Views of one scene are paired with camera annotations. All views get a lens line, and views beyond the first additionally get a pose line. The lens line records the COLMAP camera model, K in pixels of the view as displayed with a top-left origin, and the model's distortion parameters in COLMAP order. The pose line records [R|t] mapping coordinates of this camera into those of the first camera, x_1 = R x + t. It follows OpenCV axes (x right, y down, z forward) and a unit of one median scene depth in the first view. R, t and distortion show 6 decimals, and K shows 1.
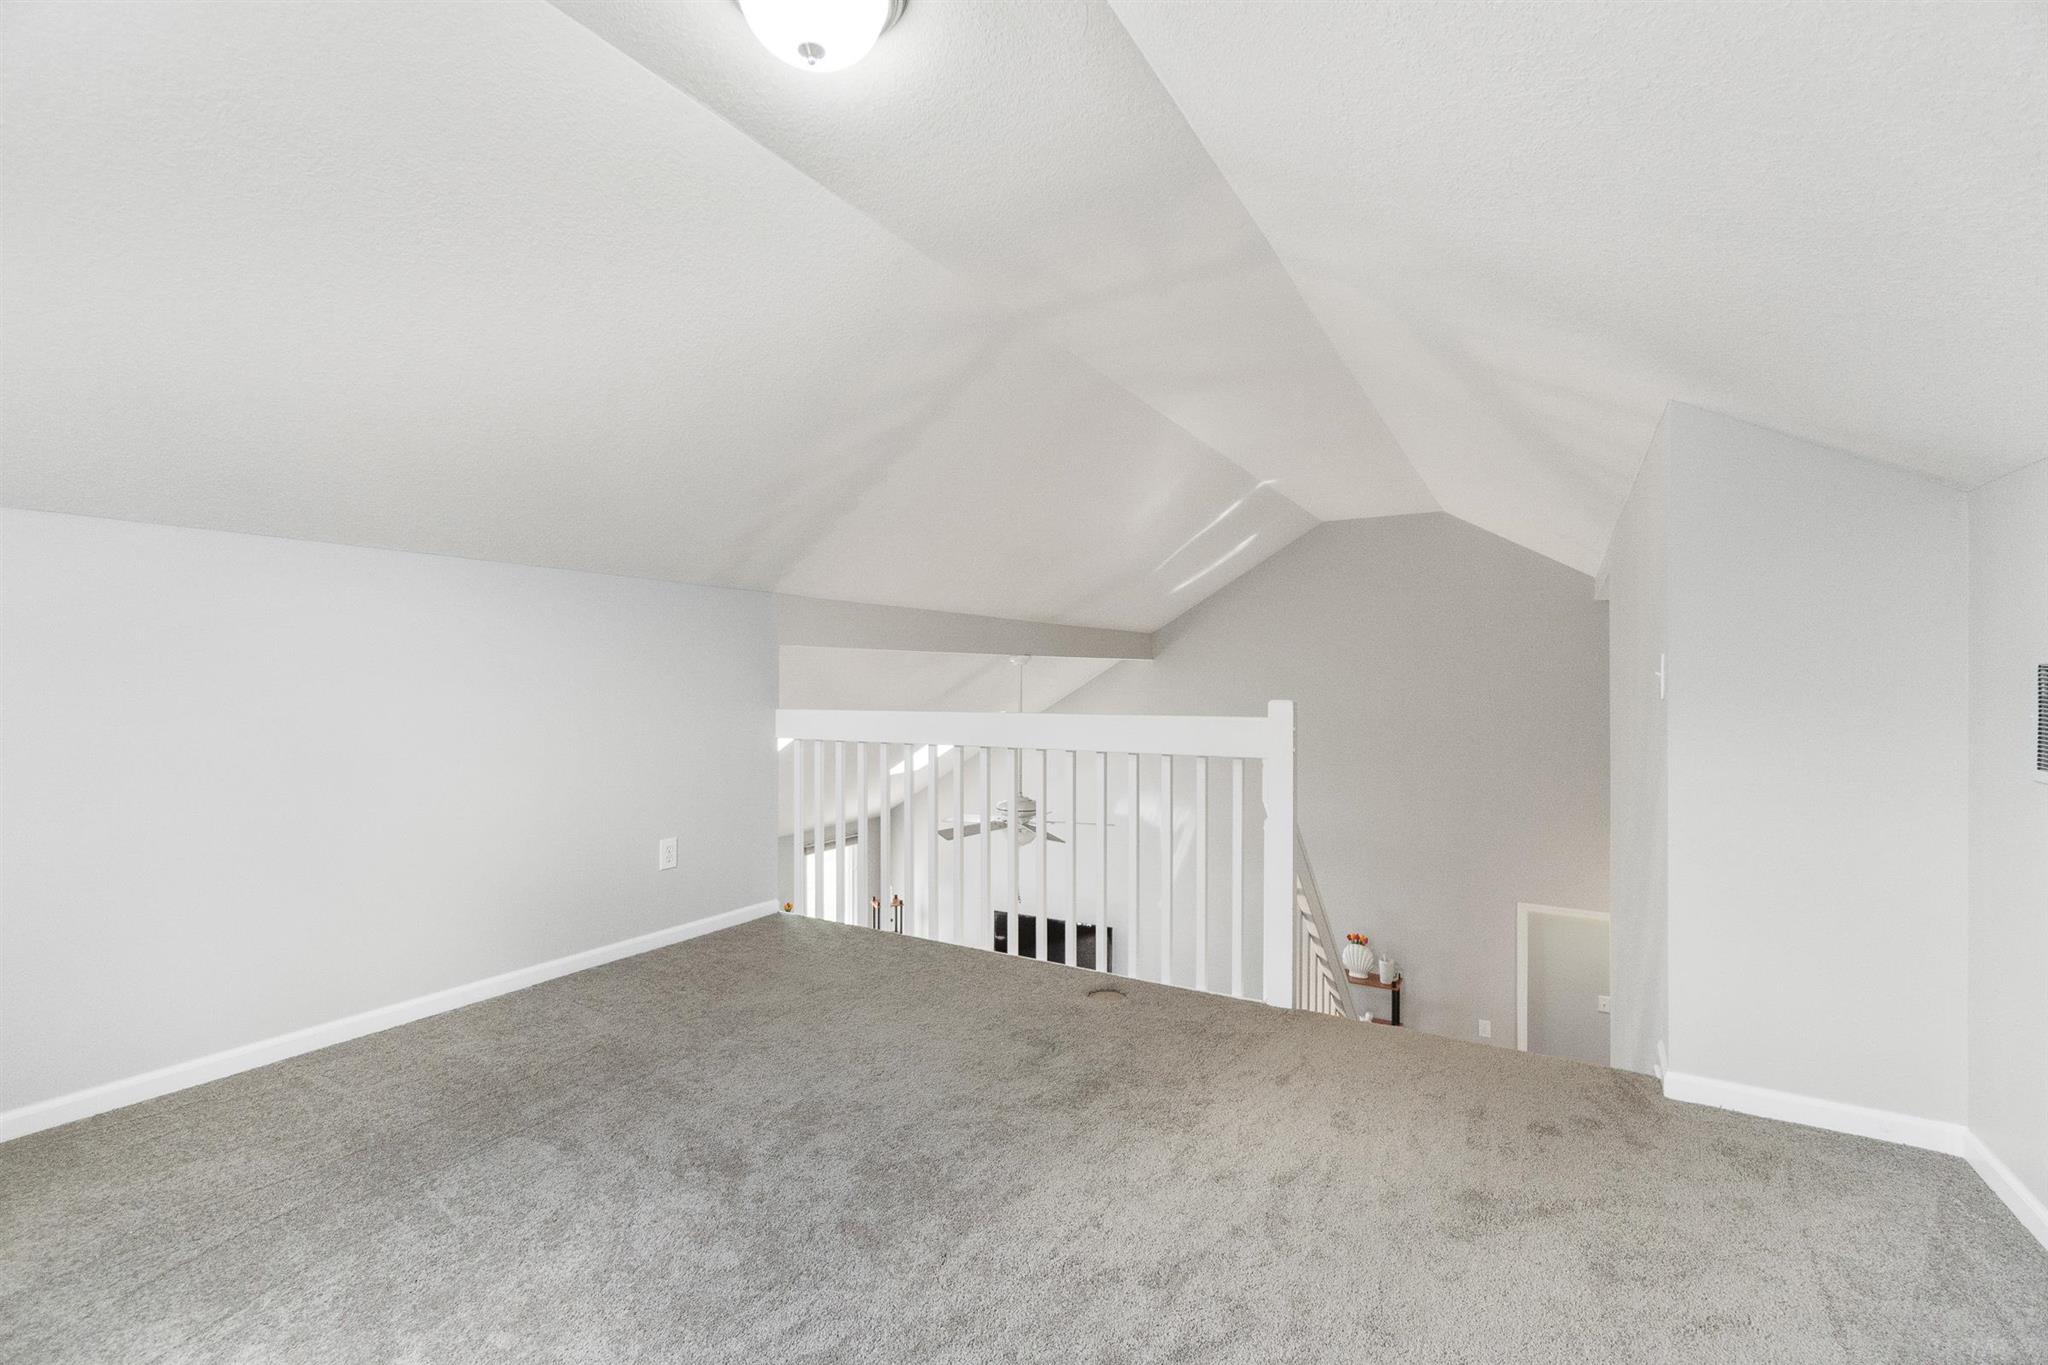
lens RADIAL K [[890.2, 0, 1017.5], [0, 890.2, 685.2], [0, 0, 1]] dist [-0.001768, -0.000418]
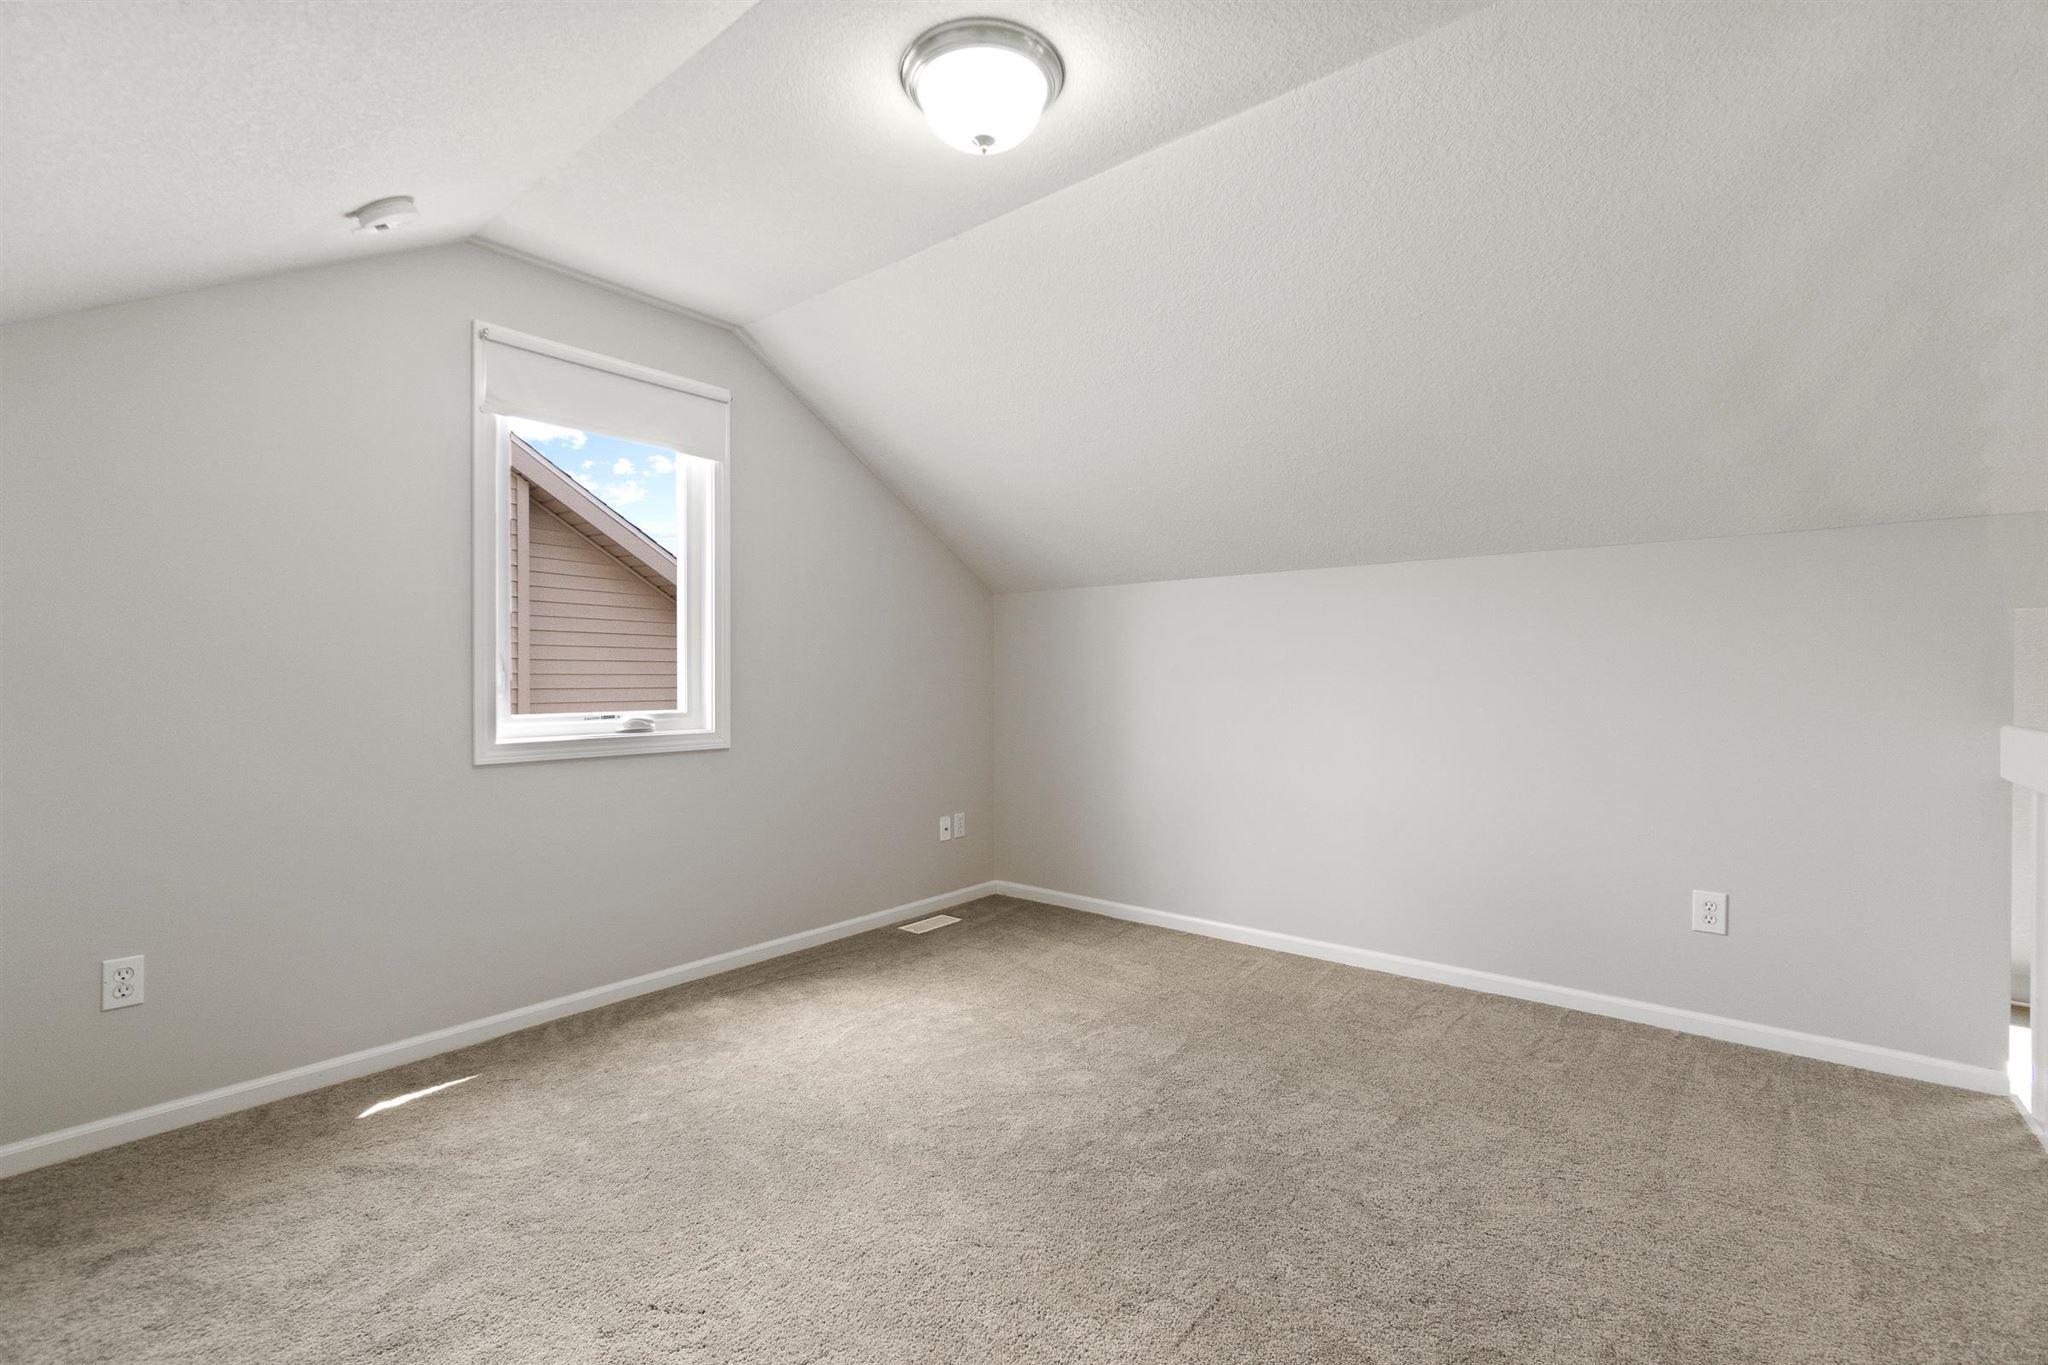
lens RADIAL K [[890.2, 0, 1017.7], [0, 890.2, 677.9], [0, 0, 1]] dist [-0.001768, -0.000418]
pose [[-0.138690, -0.005151, -0.990322, 0.454861], [-0.007453, 0.999964, -0.004157, 0.004875], [0.990308, 0.006804, -0.138723, 0.595917]]
